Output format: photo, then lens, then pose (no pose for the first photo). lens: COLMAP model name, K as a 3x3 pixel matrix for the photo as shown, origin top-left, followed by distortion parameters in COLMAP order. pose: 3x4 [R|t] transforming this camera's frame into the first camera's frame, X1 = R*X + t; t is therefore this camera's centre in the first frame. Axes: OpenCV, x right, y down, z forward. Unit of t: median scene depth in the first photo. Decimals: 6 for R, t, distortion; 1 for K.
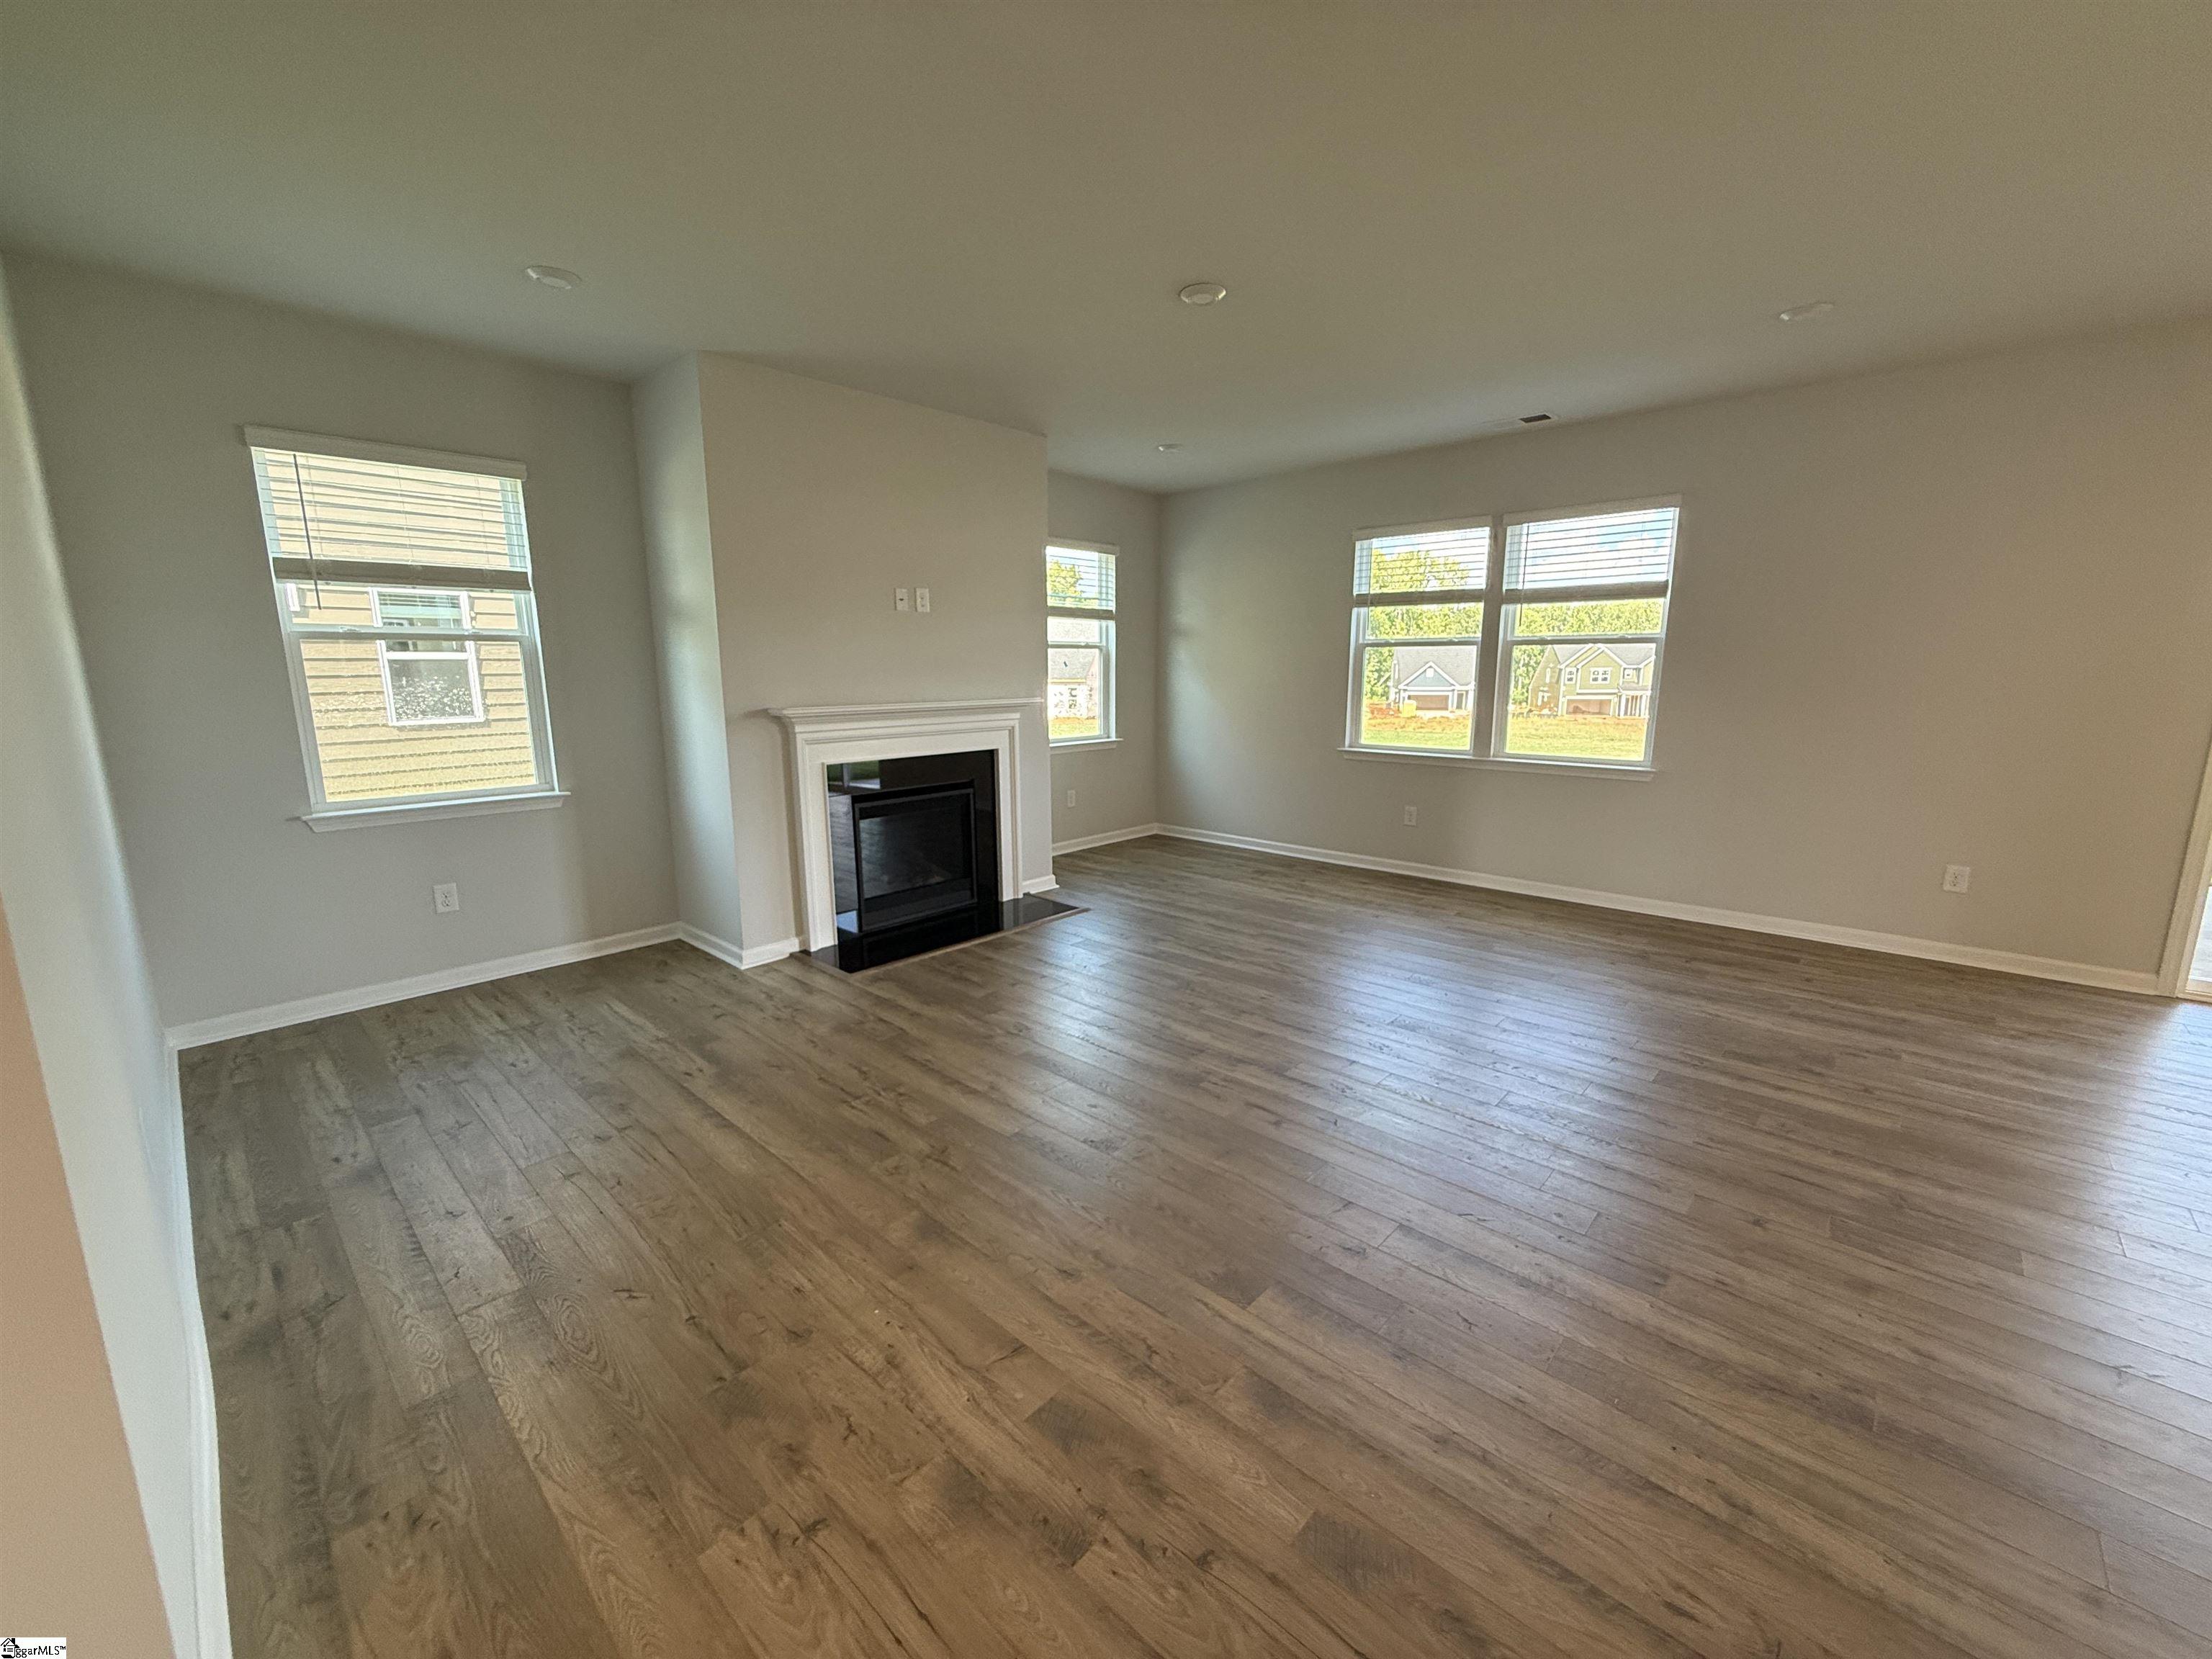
lens RADIAL K [[862.5, 0, 1106.0], [0, 862.5, 829.5], [0, 0, 1]] dist [-0.000547, -0.000151]
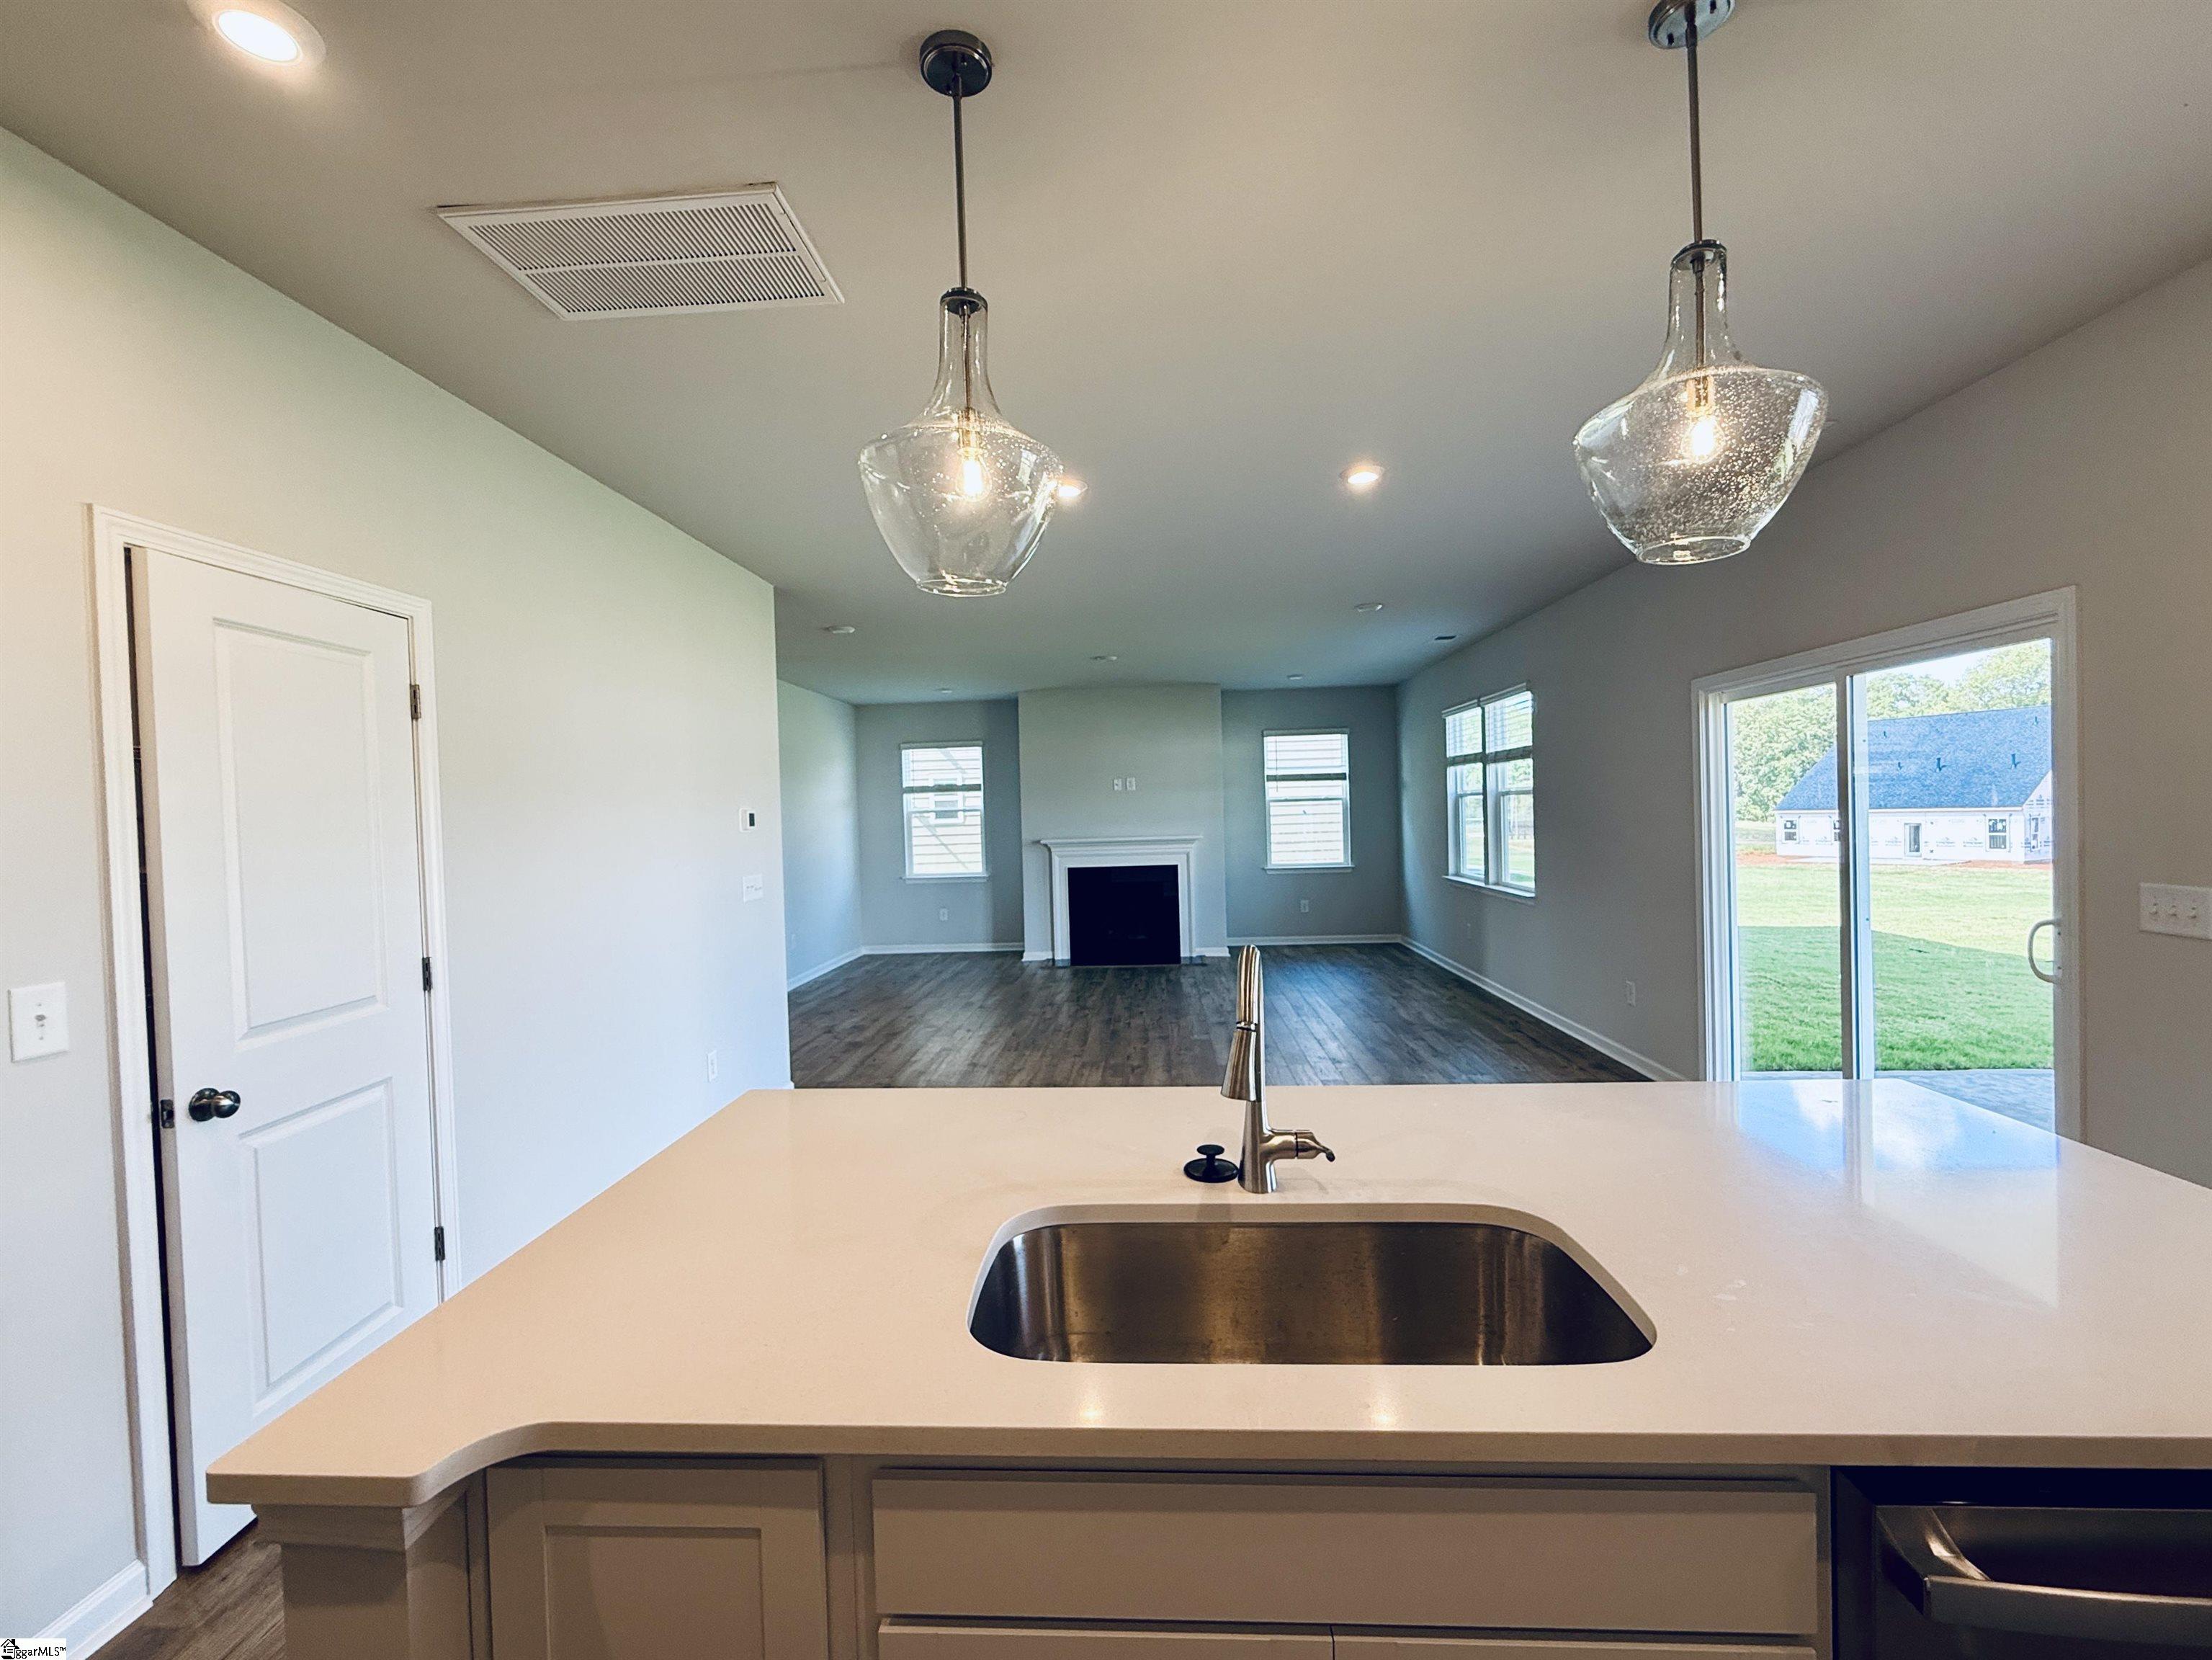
lens RADIAL K [[862.6, 0, 1106.0], [0, 862.6, 830.0], [0, 0, 1]] dist [-0.000547, -0.000151]
pose [[0.669894, -0.001801, -0.742454, 1.250865], [-0.112539, 0.988196, -0.103937, 0.038081], [0.733878, 0.153182, 0.661784, -0.296139]]
